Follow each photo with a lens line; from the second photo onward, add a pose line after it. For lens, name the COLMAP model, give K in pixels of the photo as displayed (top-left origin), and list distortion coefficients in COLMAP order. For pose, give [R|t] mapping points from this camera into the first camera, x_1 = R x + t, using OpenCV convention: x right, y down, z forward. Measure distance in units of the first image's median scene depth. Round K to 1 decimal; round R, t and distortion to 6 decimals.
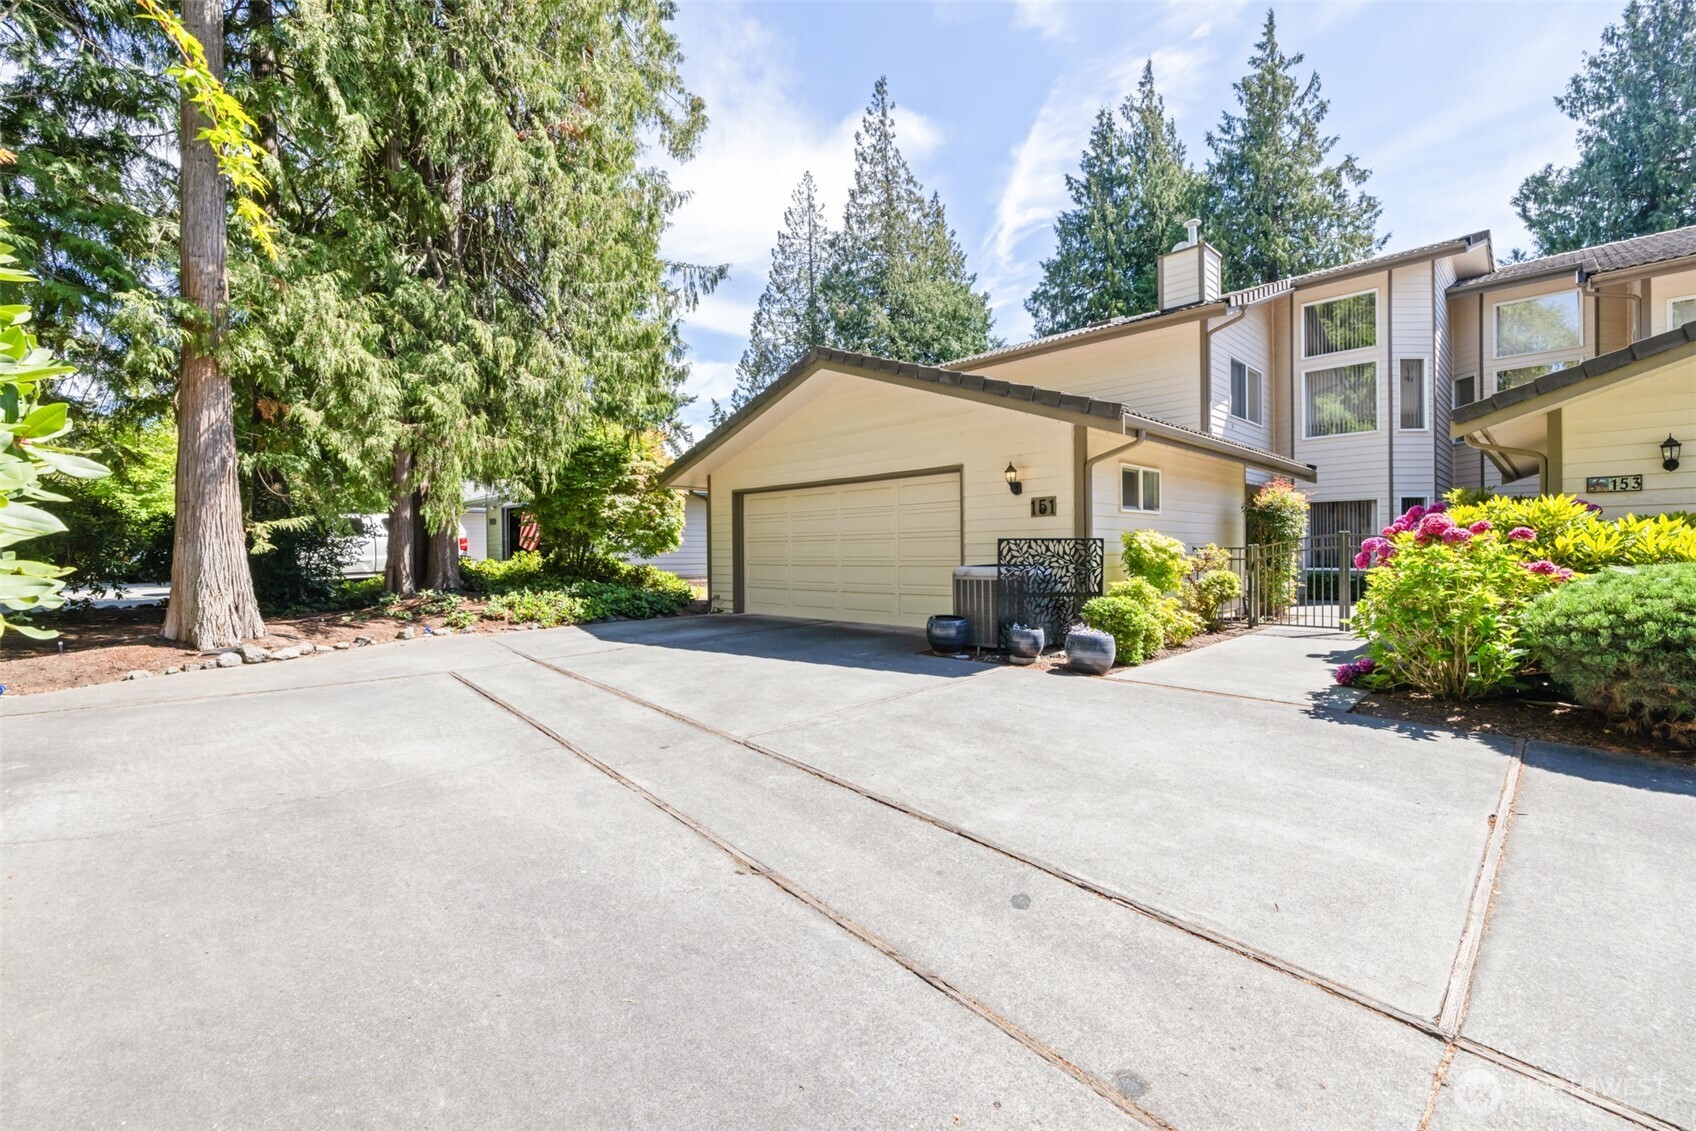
lens RADIAL K [[726.1, 0, 843.2], [0, 726.1, 558.5], [0, 0, 1]] dist [0.002344, -0.001427]
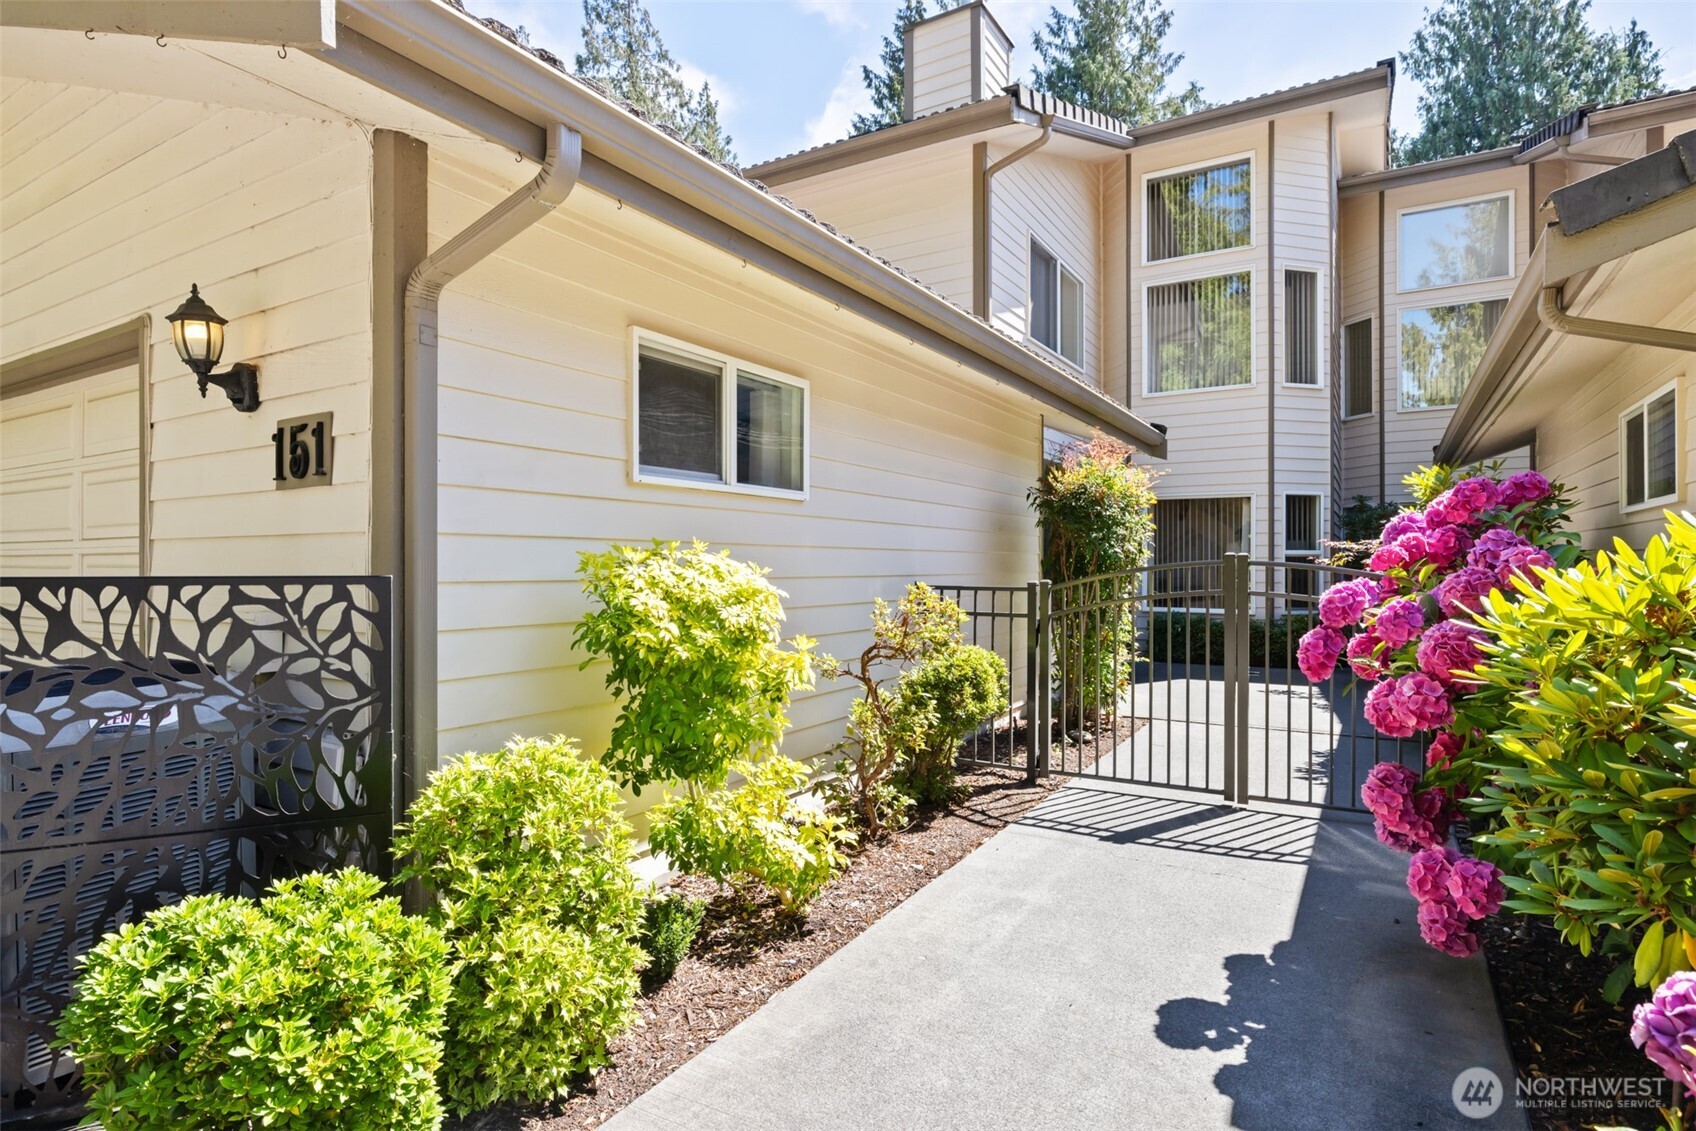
lens RADIAL K [[880.4, 0, 849.5], [0, 880.4, 565.4], [0, 0, 1]] dist [-0.004919, 0.000197]
pose [[0.970238, 0.008471, 0.242004, 0.094669], [-0.007110, 0.999954, -0.006498, -0.006648], [-0.242048, 0.004584, 0.970253, 0.150934]]
